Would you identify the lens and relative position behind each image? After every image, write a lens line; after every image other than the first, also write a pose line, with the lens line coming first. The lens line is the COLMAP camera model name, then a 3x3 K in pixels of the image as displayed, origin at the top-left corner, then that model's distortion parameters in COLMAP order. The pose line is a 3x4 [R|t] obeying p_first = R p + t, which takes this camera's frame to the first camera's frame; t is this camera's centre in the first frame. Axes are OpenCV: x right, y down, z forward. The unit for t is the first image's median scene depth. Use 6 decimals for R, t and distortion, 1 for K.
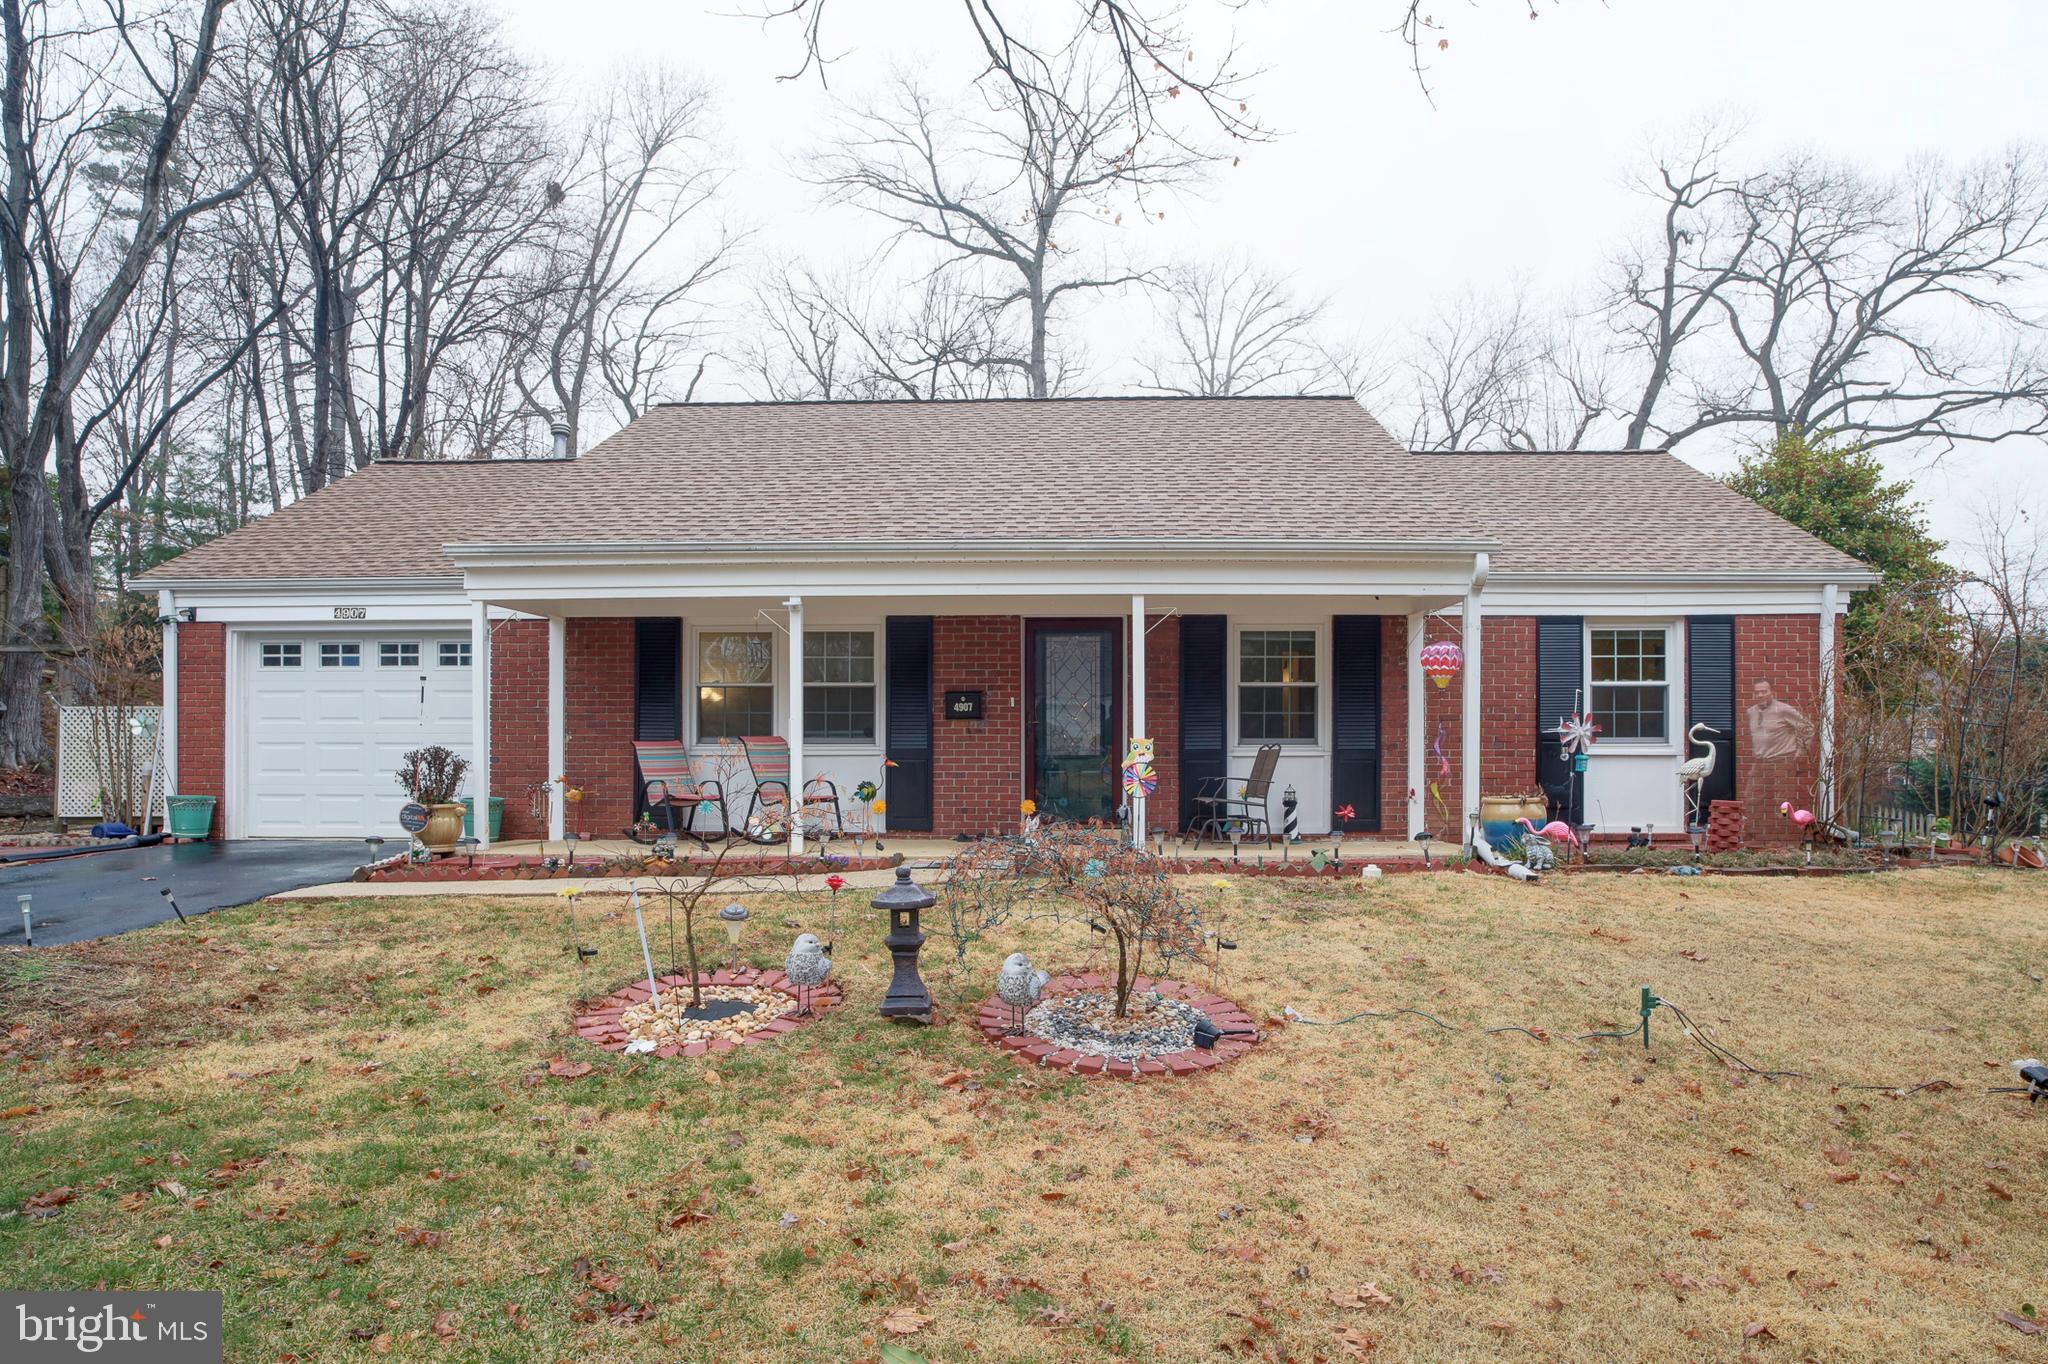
lens RADIAL K [[1240.0, 0, 1027.1], [0, 1240.0, 736.4], [0, 0, 1]] dist [-0.037955, 0.000243]
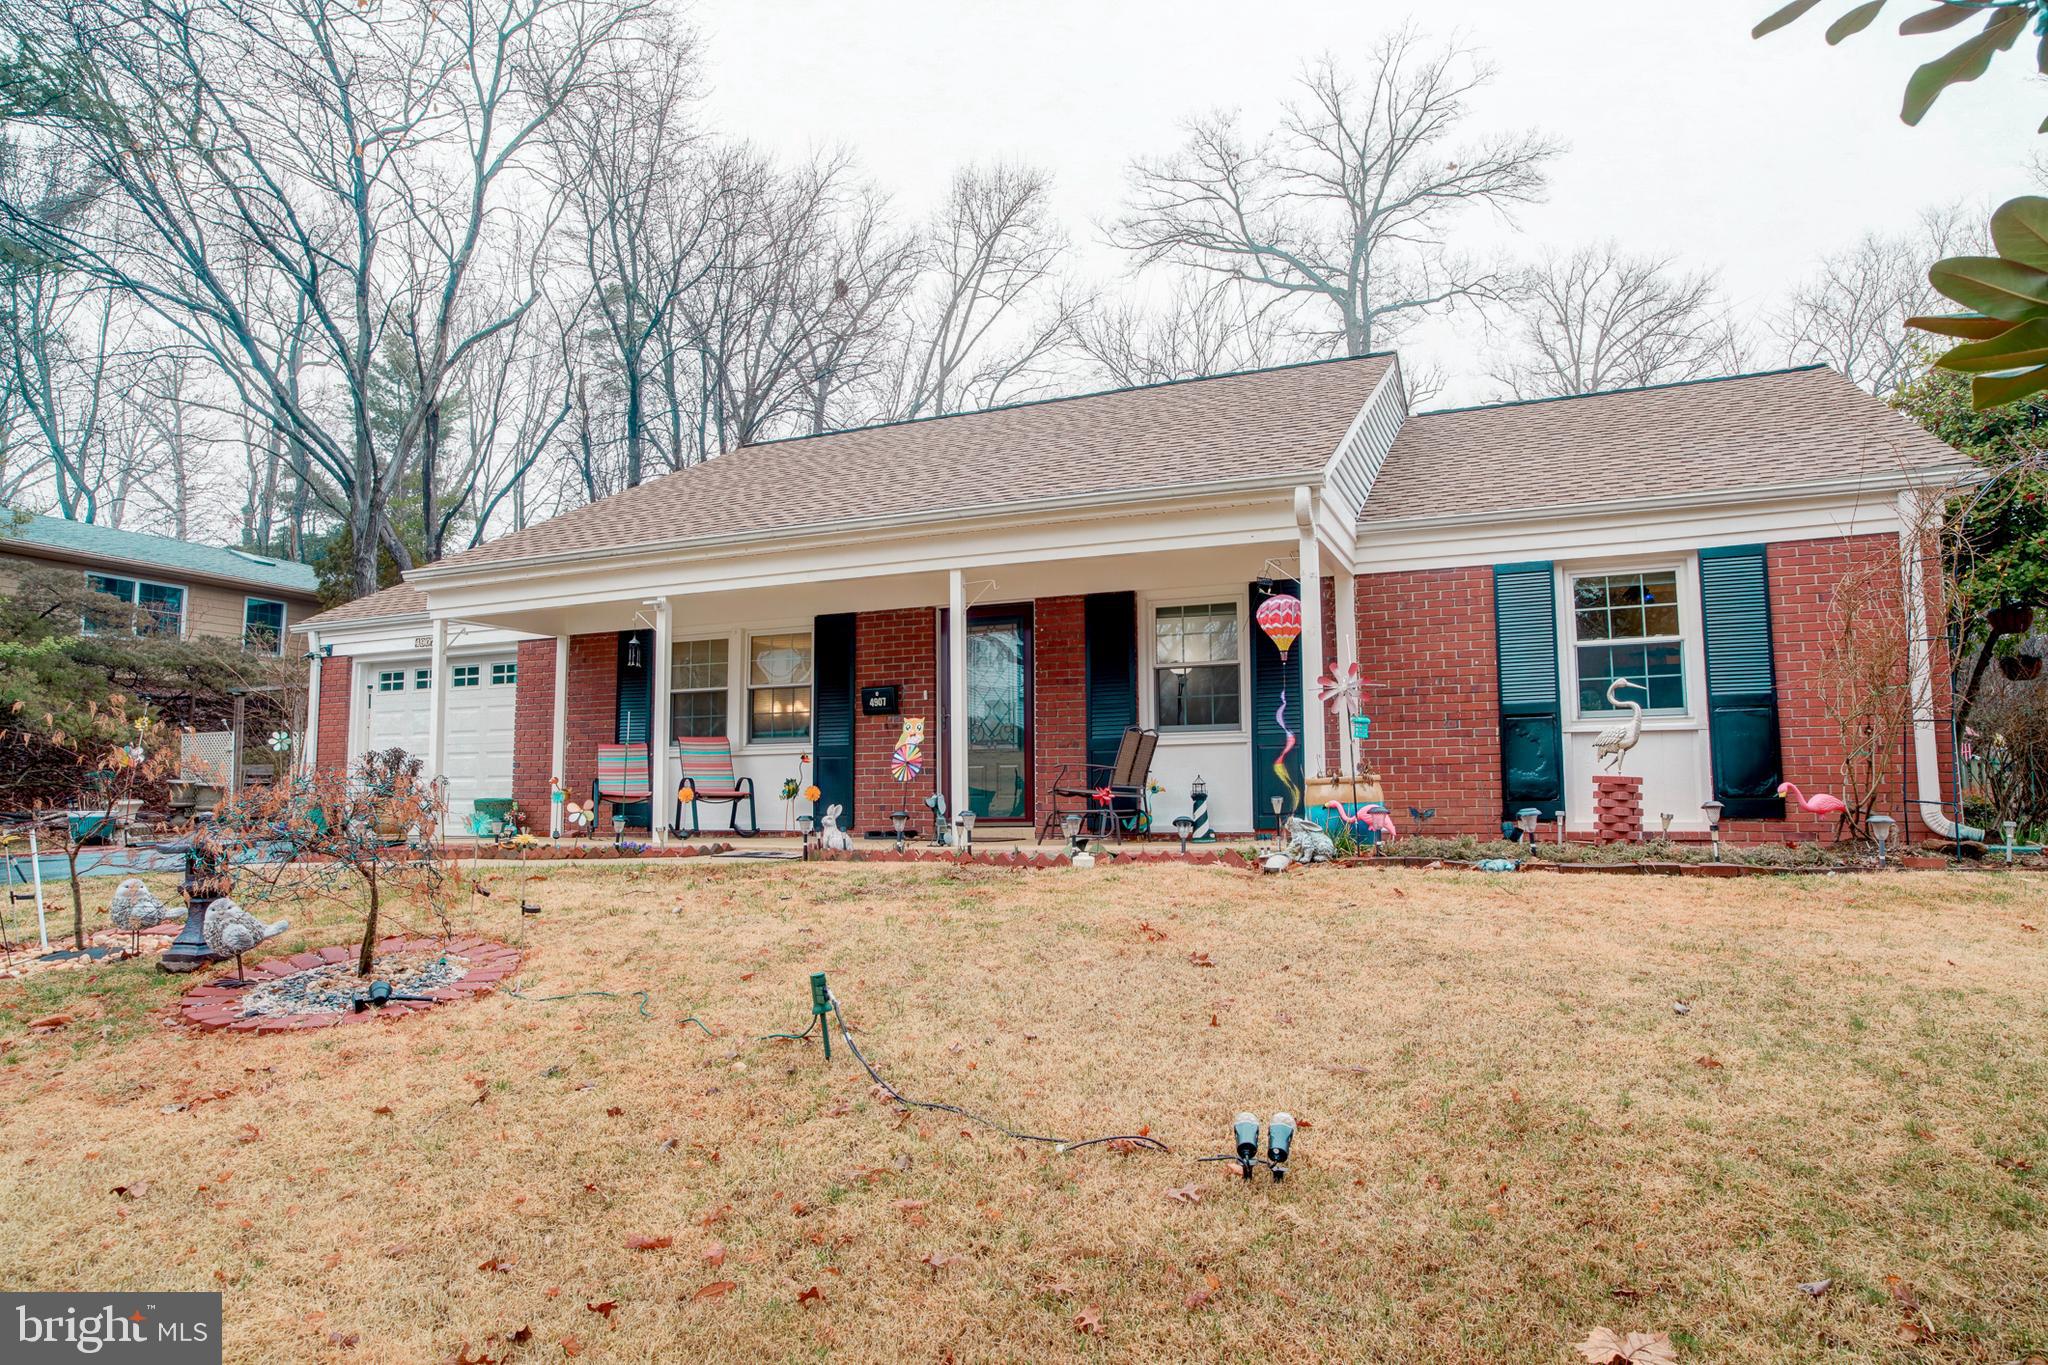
lens RADIAL K [[1183.8, 0, 1024.0], [0, 1183.8, 682.5], [0, 0, 1]] dist [-0.035606, -0.000533]
pose [[0.937351, -0.042529, -0.345781, 0.372999], [0.015737, 0.996677, -0.079924, 0.036729], [0.348031, 0.069476, 0.934905, 0.154464]]
